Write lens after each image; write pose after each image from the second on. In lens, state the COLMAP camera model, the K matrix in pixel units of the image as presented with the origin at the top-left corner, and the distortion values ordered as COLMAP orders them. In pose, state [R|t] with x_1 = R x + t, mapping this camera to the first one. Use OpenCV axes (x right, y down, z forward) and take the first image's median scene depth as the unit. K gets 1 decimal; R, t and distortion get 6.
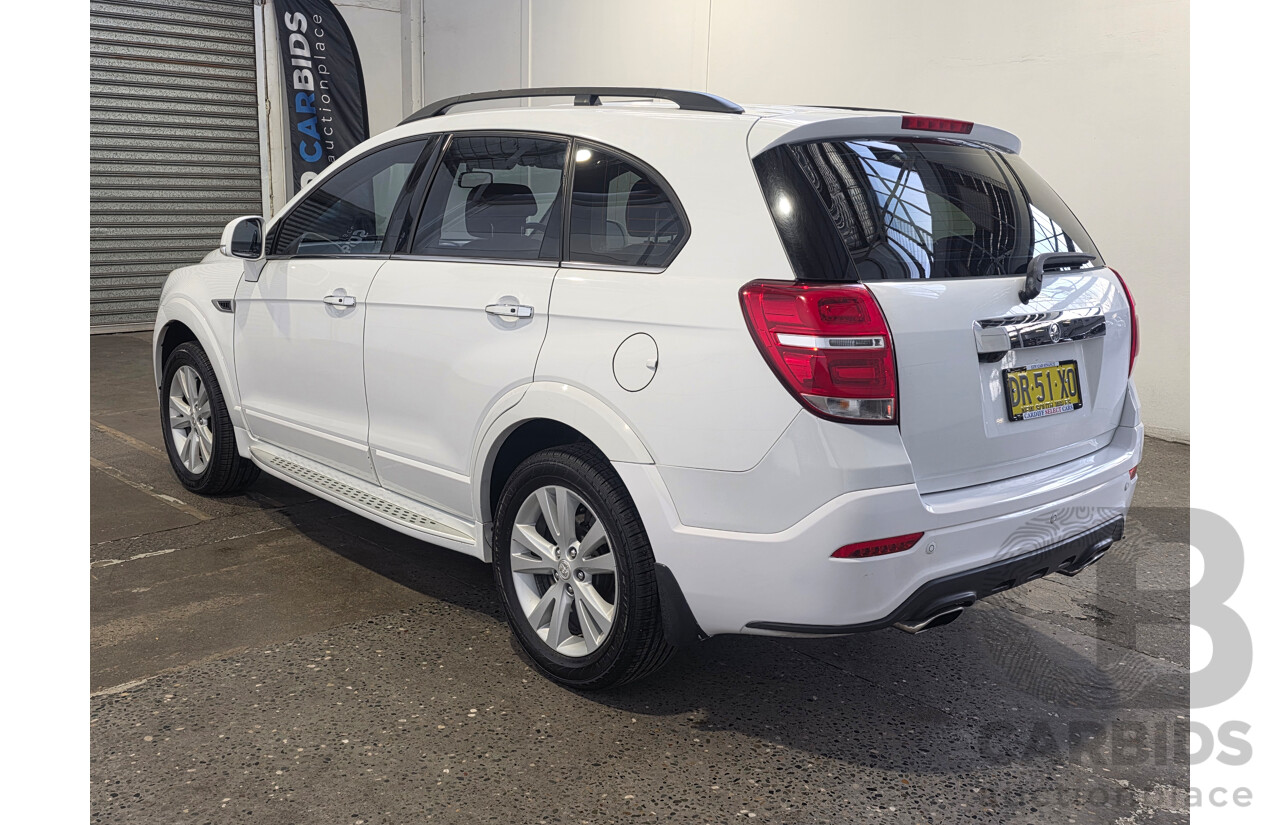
lens RADIAL K [[1197.3, 0, 636.9], [0, 1197.3, 396.0], [0, 0, 1]] dist [0.071366, -0.009505]
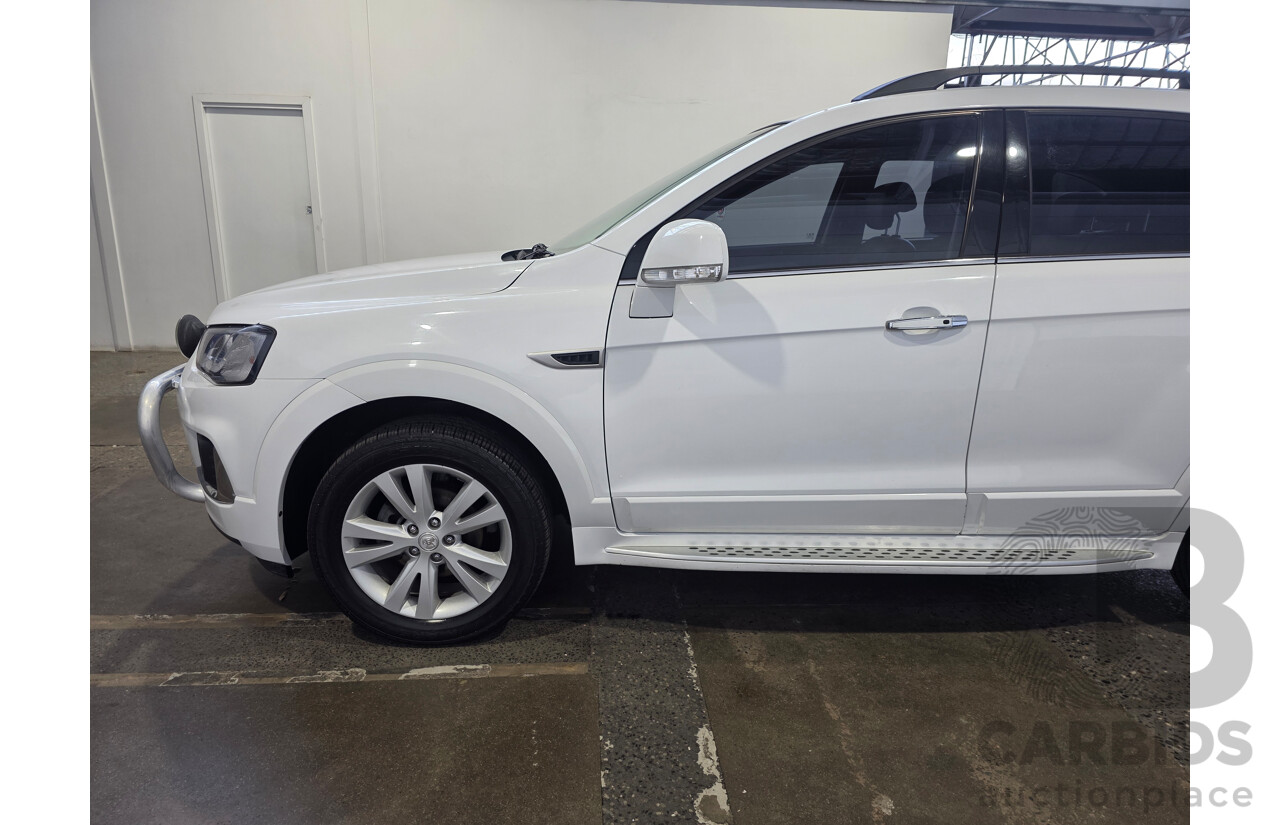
lens RADIAL K [[748.9, 0, 644.7], [0, 748.9, 405.8], [0, 0, 1]] dist [0.028786, -0.001630]
pose [[0.645228, -0.195938, 0.738437, -0.843808], [0.138612, 0.980535, 0.139061, -0.138545], [-0.751311, 0.012630, 0.659828, 0.929920]]
